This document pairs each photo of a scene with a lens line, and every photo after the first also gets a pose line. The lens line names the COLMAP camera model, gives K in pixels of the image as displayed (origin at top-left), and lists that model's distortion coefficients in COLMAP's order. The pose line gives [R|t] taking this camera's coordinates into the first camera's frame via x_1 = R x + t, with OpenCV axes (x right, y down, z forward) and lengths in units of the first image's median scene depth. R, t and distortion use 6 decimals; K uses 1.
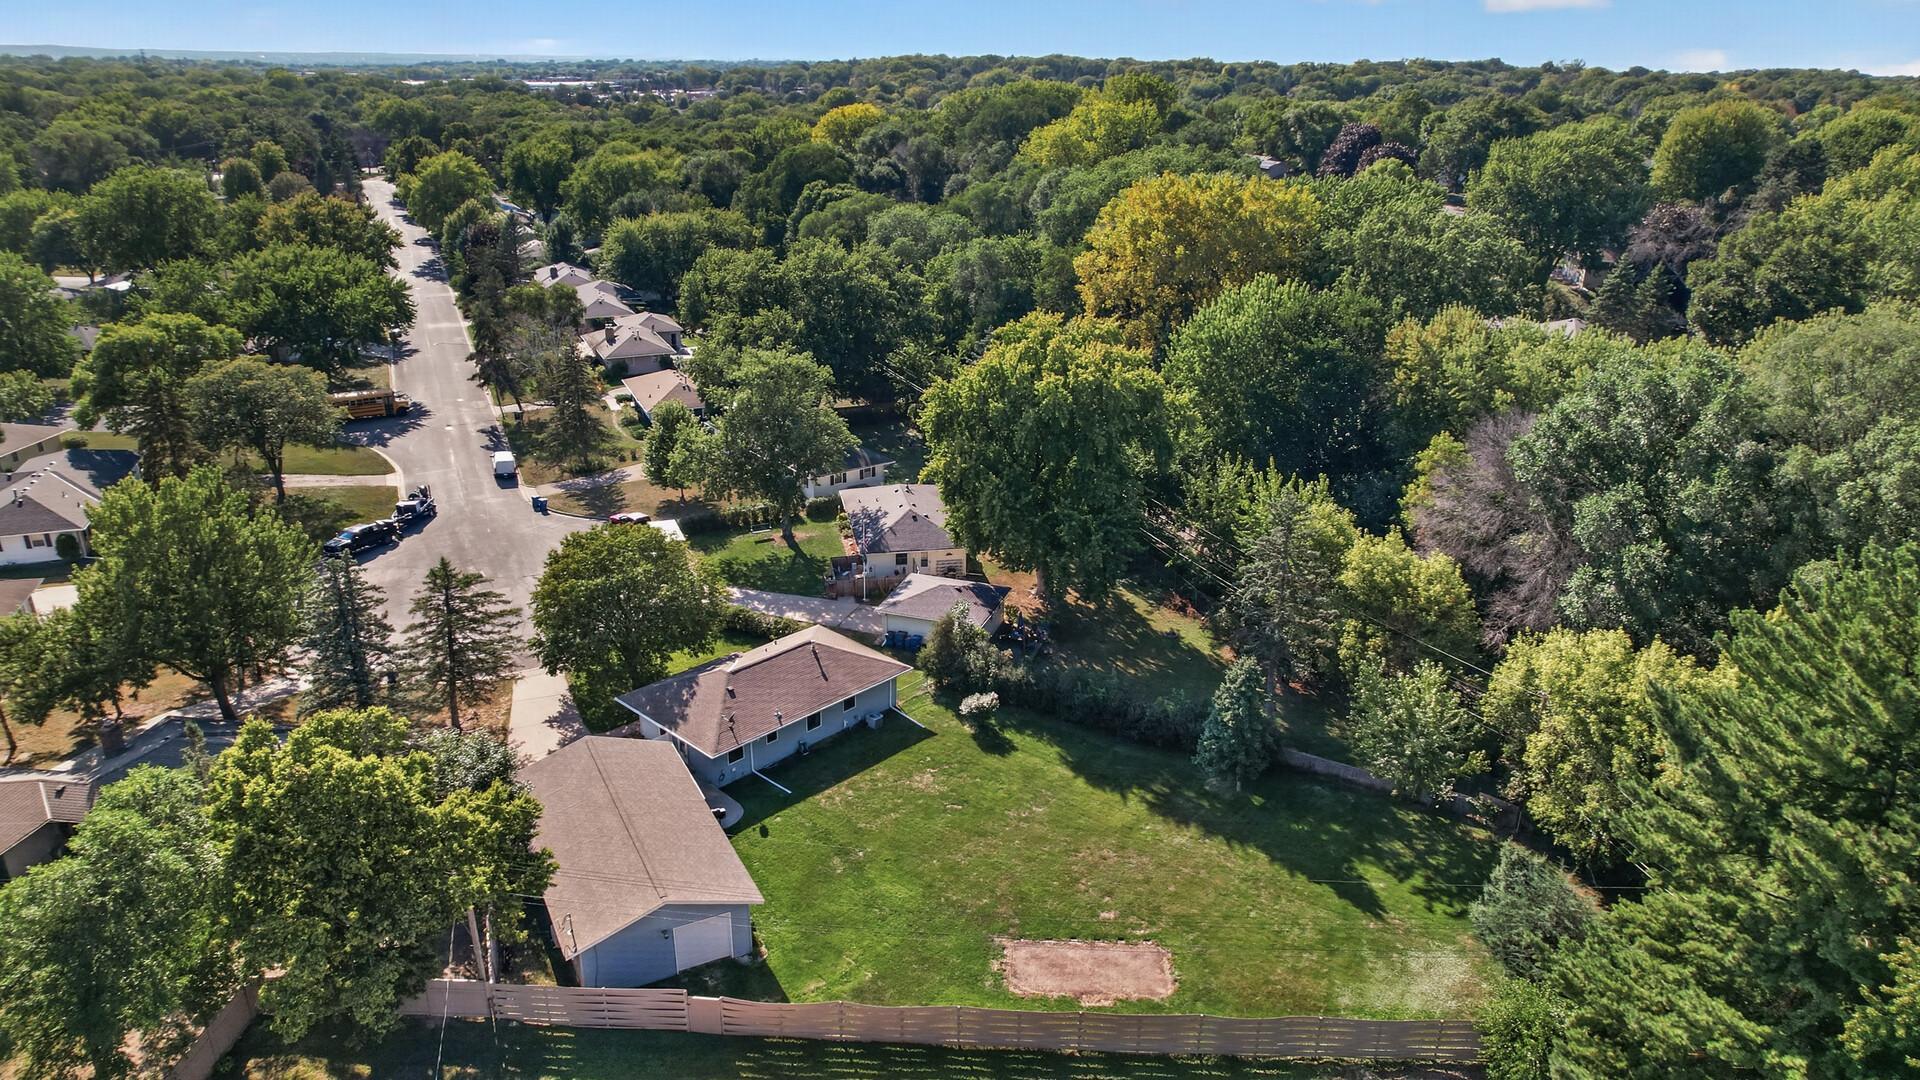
lens RADIAL K [[1279.3, 0, 960.0], [0, 1279.3, 540.0], [0, 0, 1]] dist [-0.079967, 0.070827]
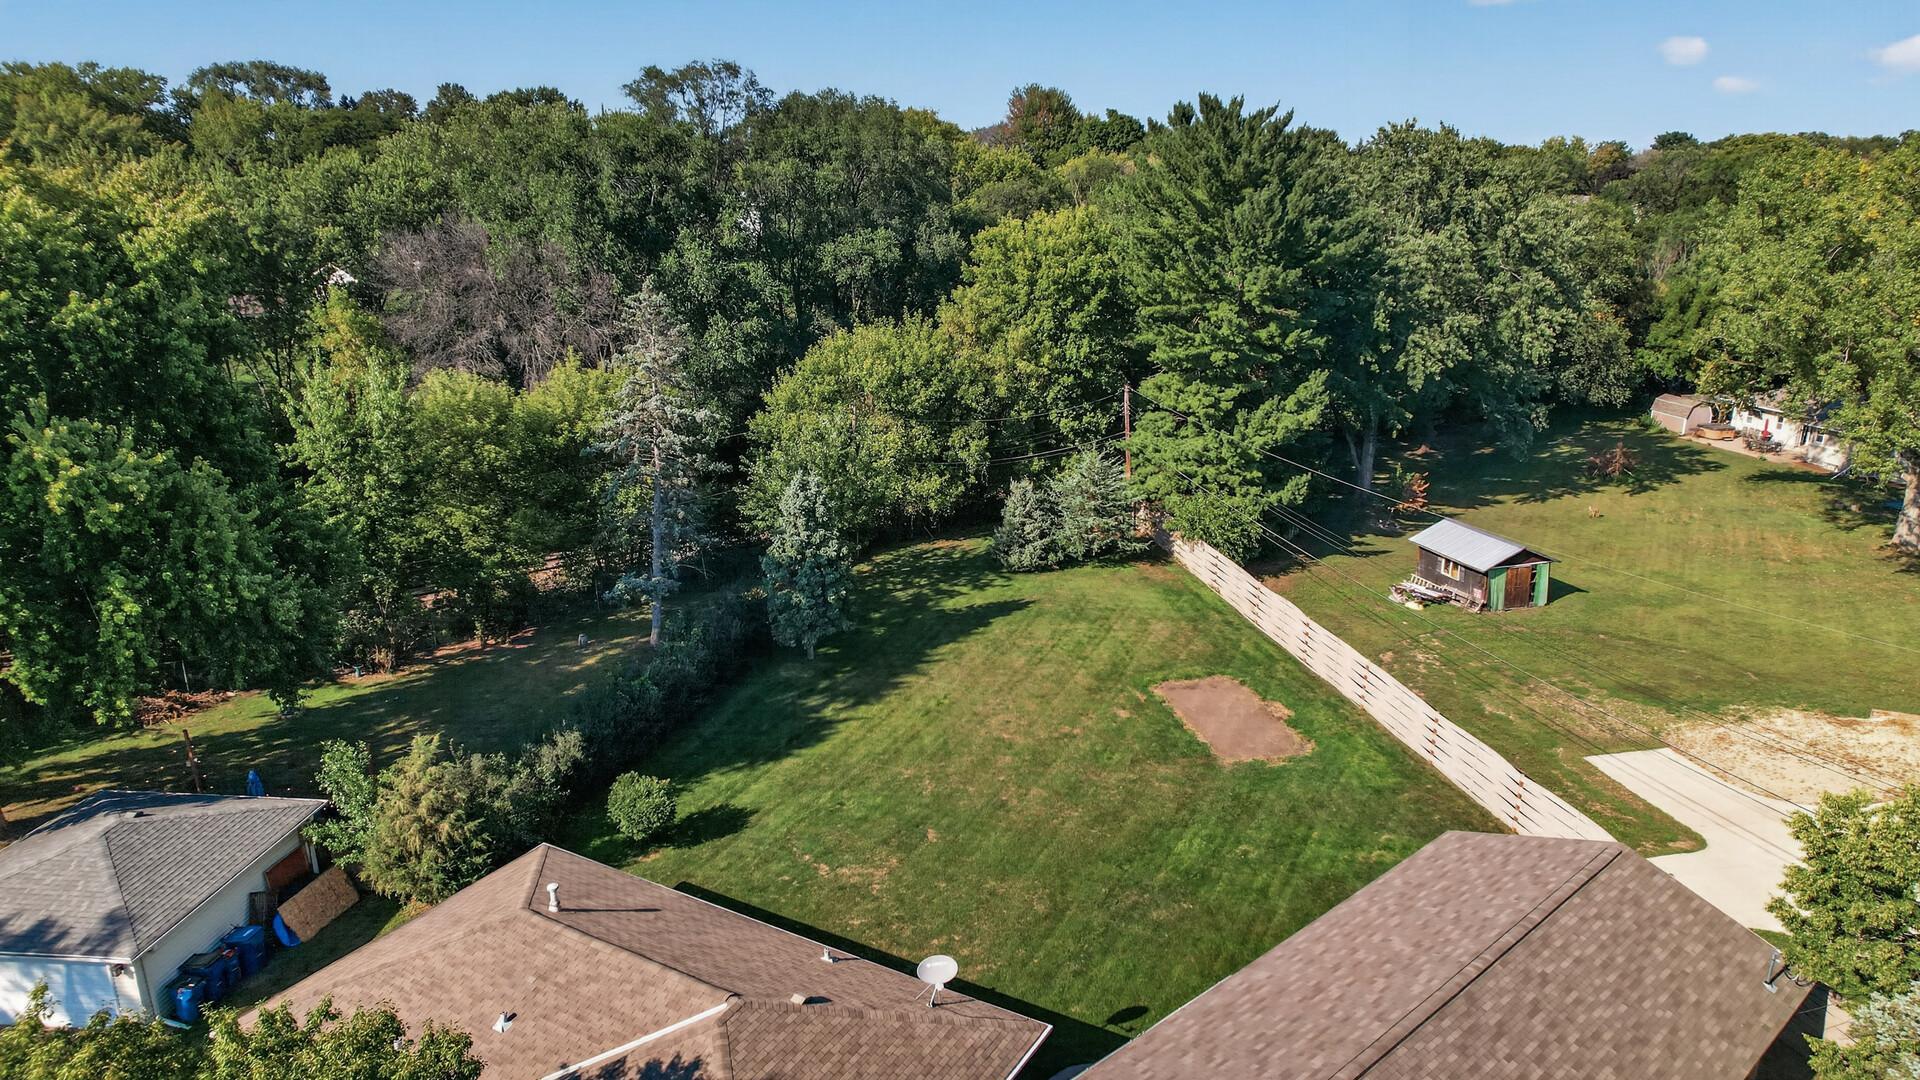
lens RADIAL K [[1240.7, 0, 966.4], [0, 1240.7, 549.4], [0, 0, 1]] dist [-0.070867, 0.071710]
pose [[-0.237402, -0.292683, 0.926270, -0.363953], [0.346544, 0.865273, 0.362228, -0.074518], [-0.907495, 0.406987, -0.103990, 0.742903]]
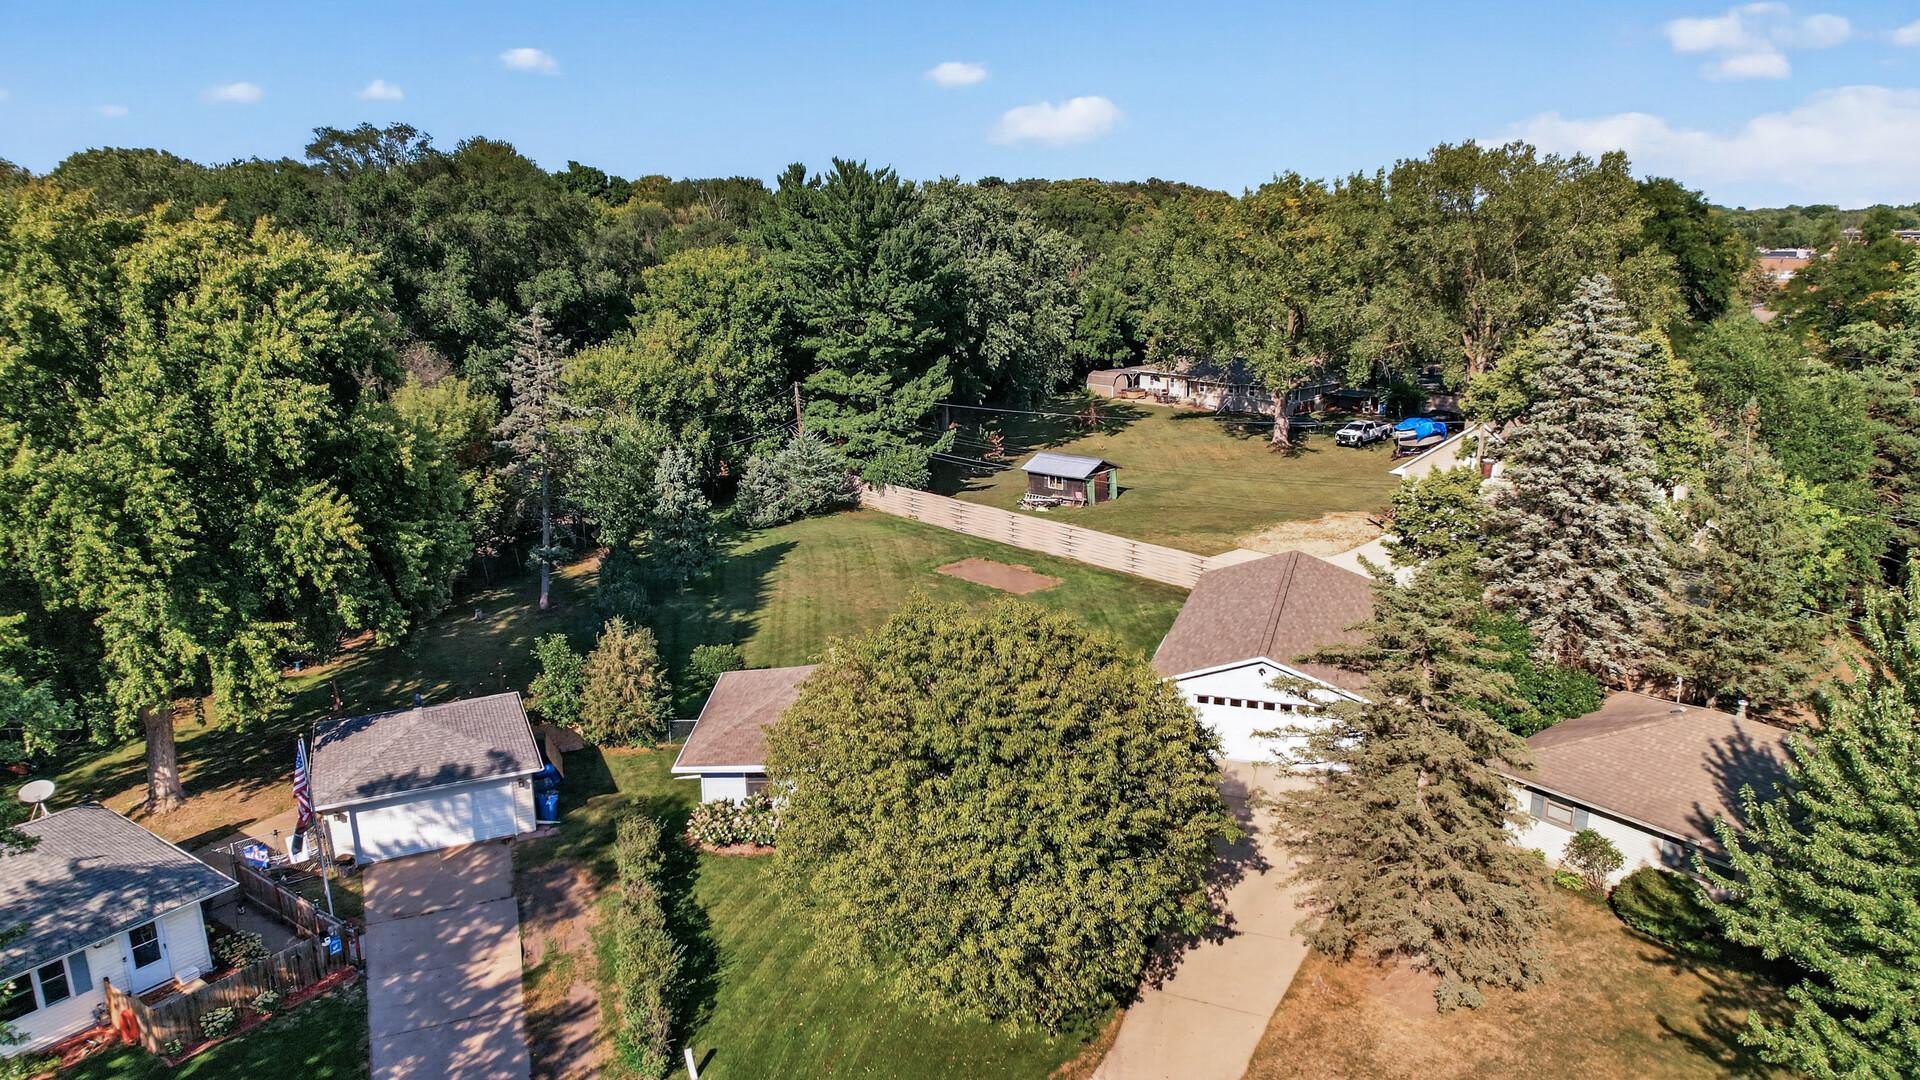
lens RADIAL K [[1275.5, 0, 960.0], [0, 1275.5, 540.0], [0, 0, 1]] dist [-0.031838, 0.002169]
pose [[-0.691275, -0.183321, 0.698951, -0.468890], [0.261792, 0.838031, 0.478716, -0.194583], [-0.673501, 0.513904, -0.531318, 1.043344]]
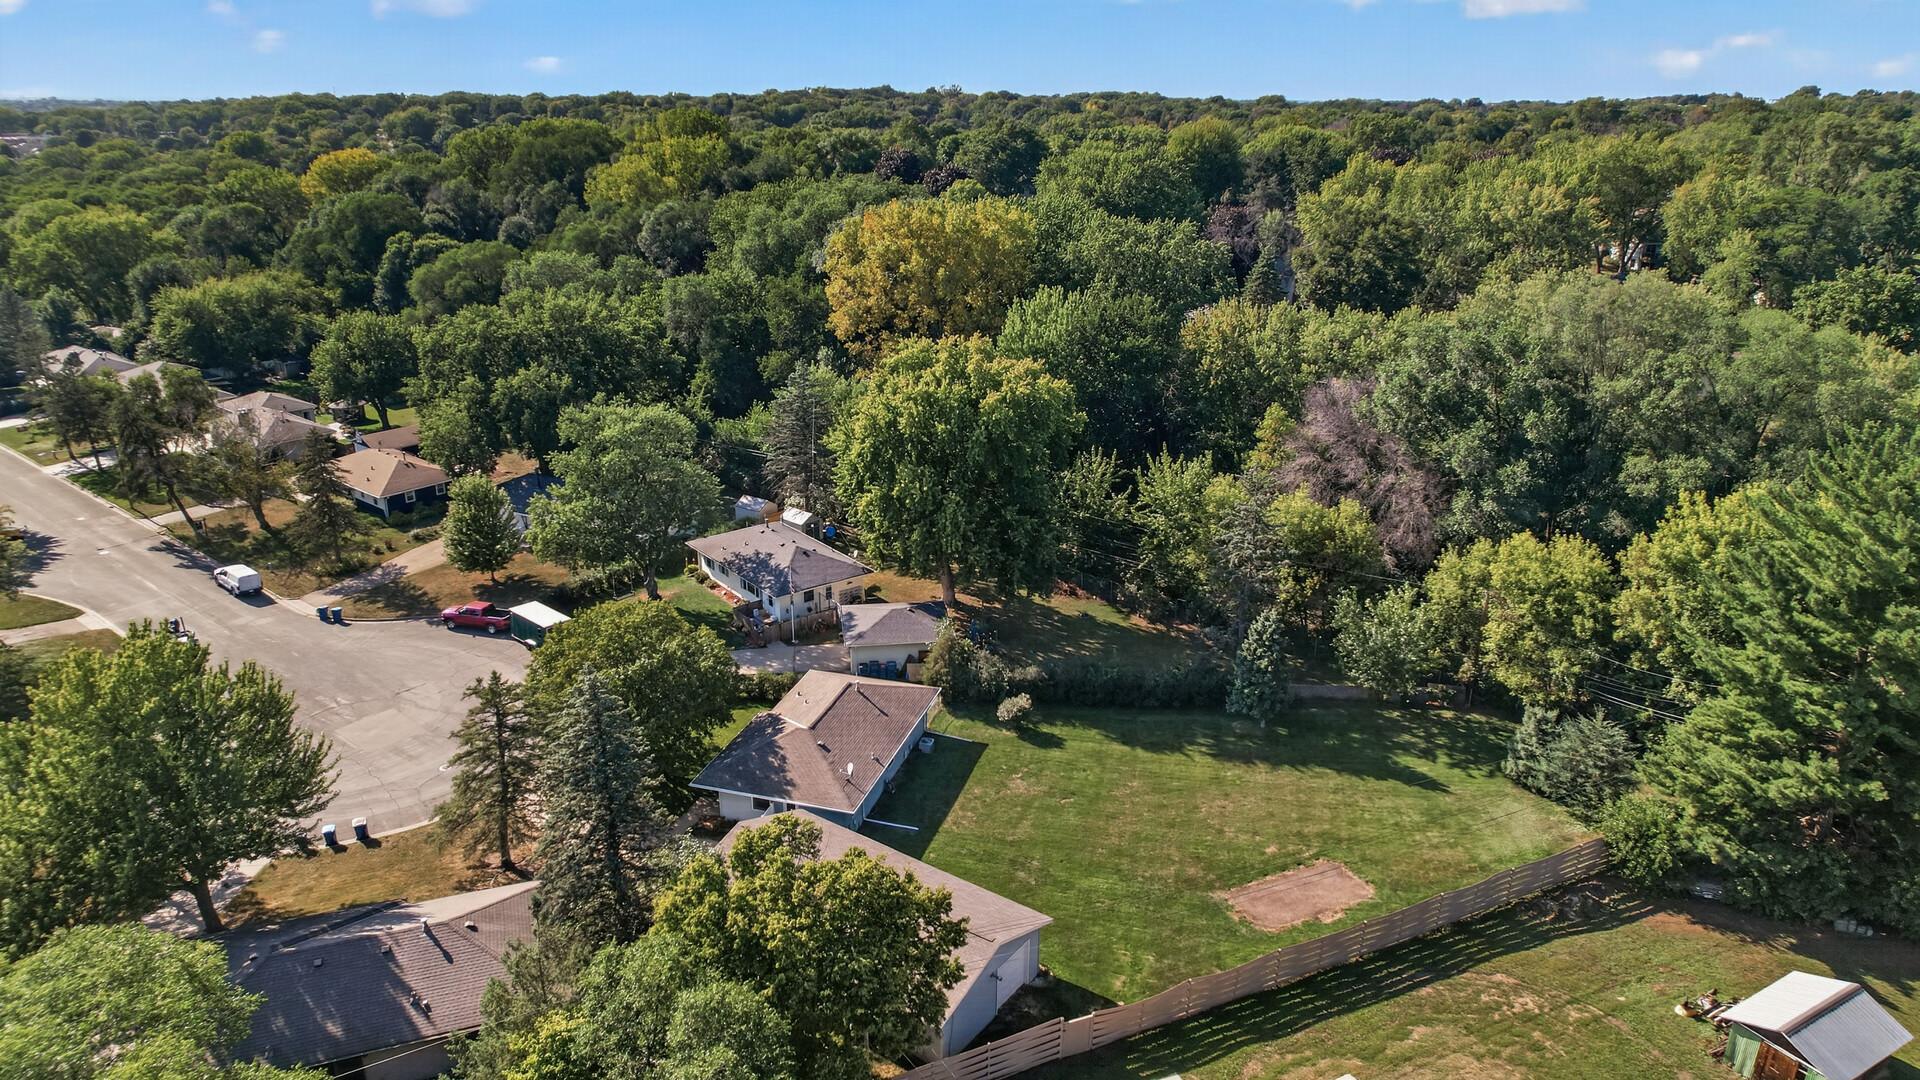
lens RADIAL K [[1240.7, 0, 966.4], [0, 1240.7, 549.4], [0, 0, 1]] dist [-0.070867, 0.071710]
pose [[0.891367, -0.164975, 0.422195, -0.359375], [0.167632, 0.985358, 0.031119, -0.032023], [-0.421147, 0.043035, 0.905971, 0.069843]]
